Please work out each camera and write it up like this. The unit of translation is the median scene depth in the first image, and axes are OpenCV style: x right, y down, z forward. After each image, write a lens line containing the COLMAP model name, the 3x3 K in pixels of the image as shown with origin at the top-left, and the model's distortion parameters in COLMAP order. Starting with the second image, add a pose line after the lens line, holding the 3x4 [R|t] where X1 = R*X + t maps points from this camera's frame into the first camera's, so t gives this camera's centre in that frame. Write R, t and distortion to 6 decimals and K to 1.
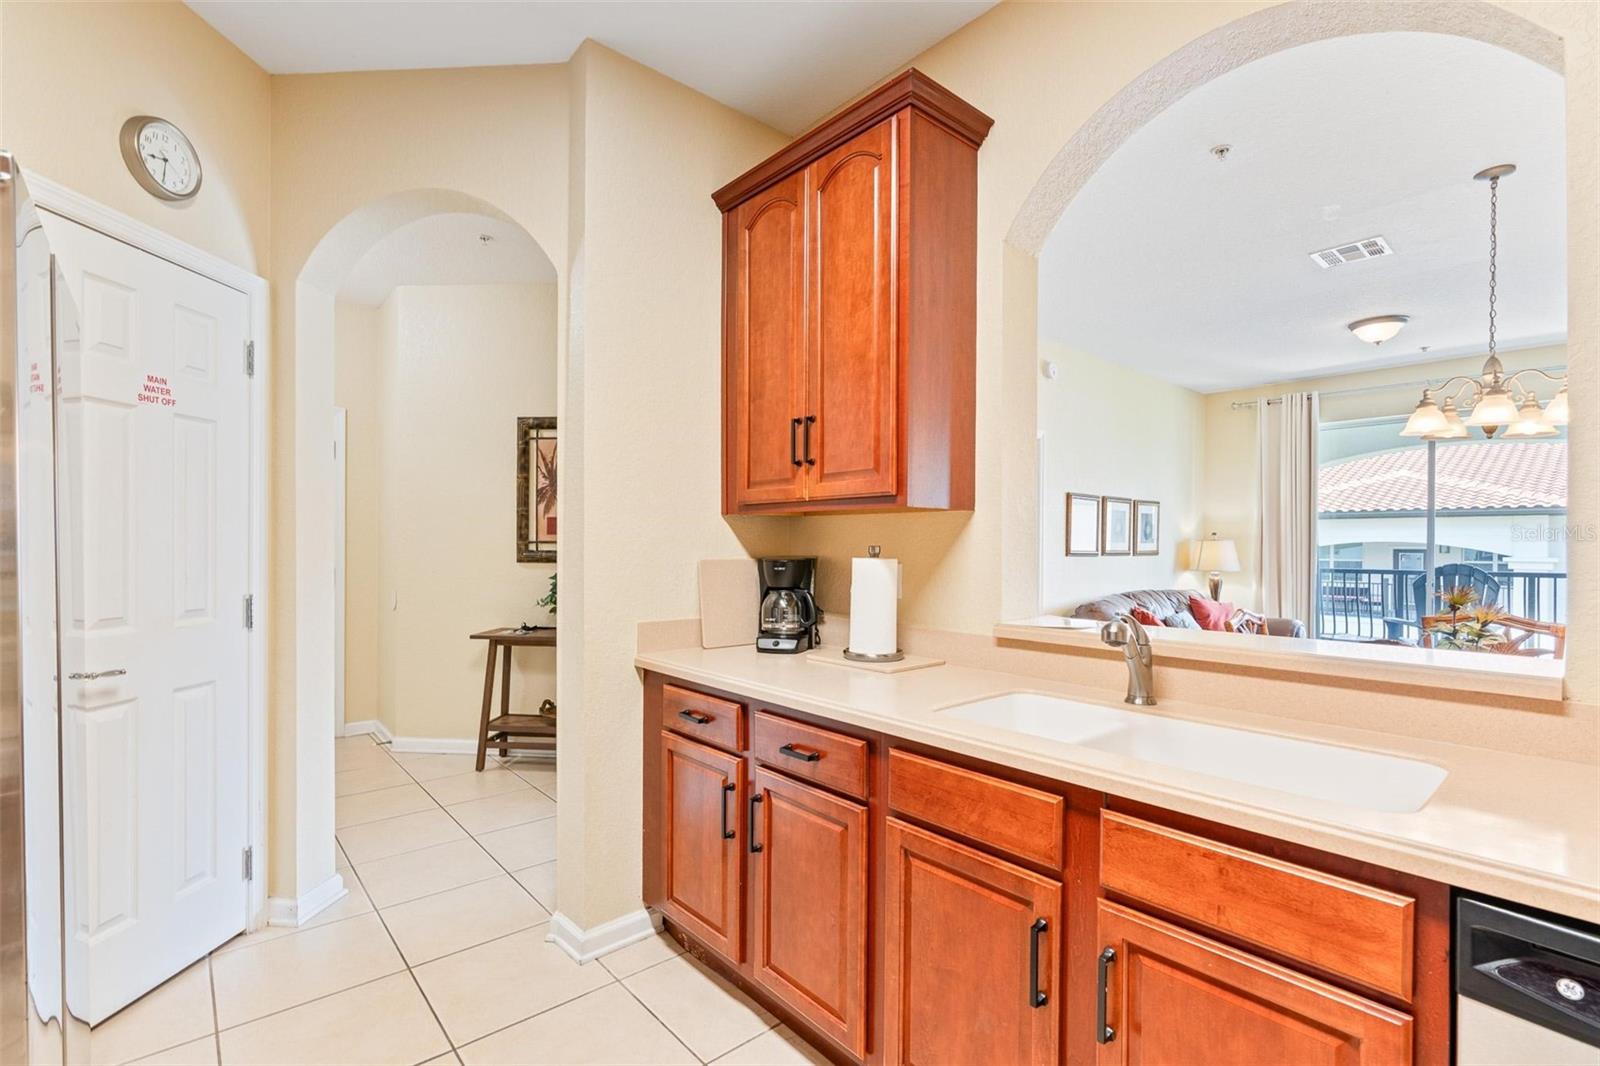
lens RADIAL K [[720.7, 0, 795.1], [0, 720.7, 544.2], [0, 0, 1]] dist [-0.012004, 0.004456]
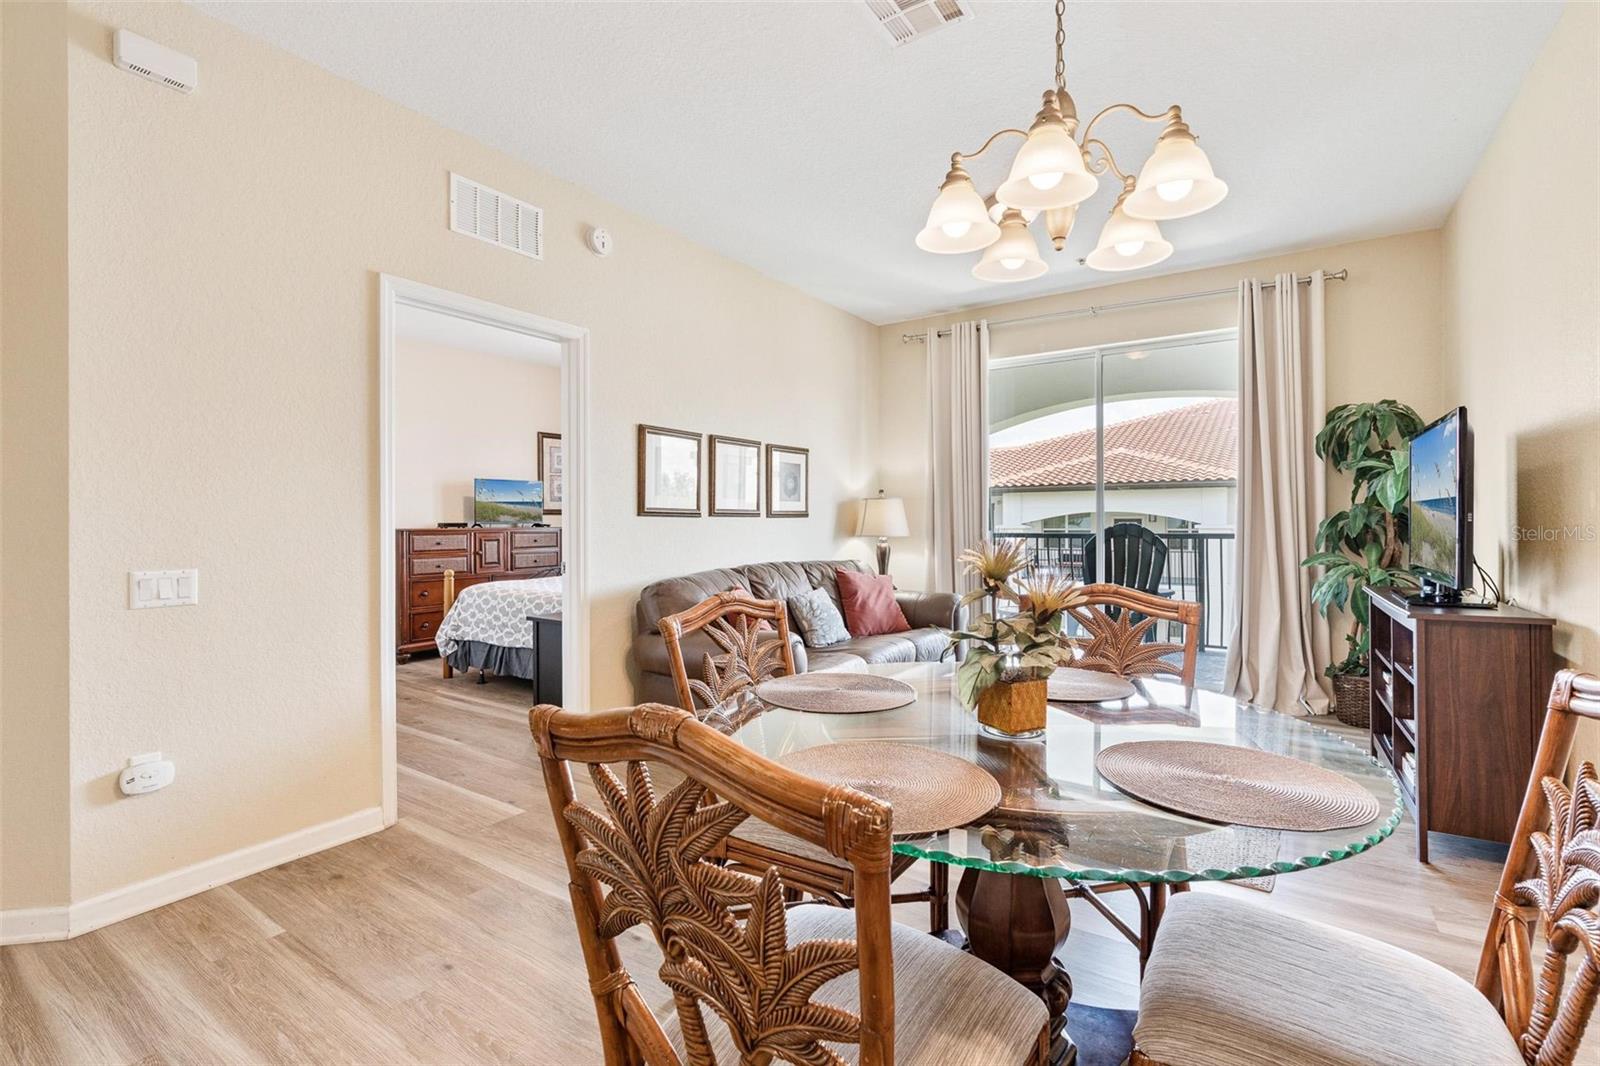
lens RADIAL K [[720.7, 0, 796.8], [0, 720.7, 517.6], [0, 0, 1]] dist [-0.012004, 0.004456]
pose [[0.964920, -0.009083, 0.262386, 0.287991], [0.011238, 0.999914, -0.006713, 0.021106], [-0.262302, 0.009426, 0.964940, 0.243592]]
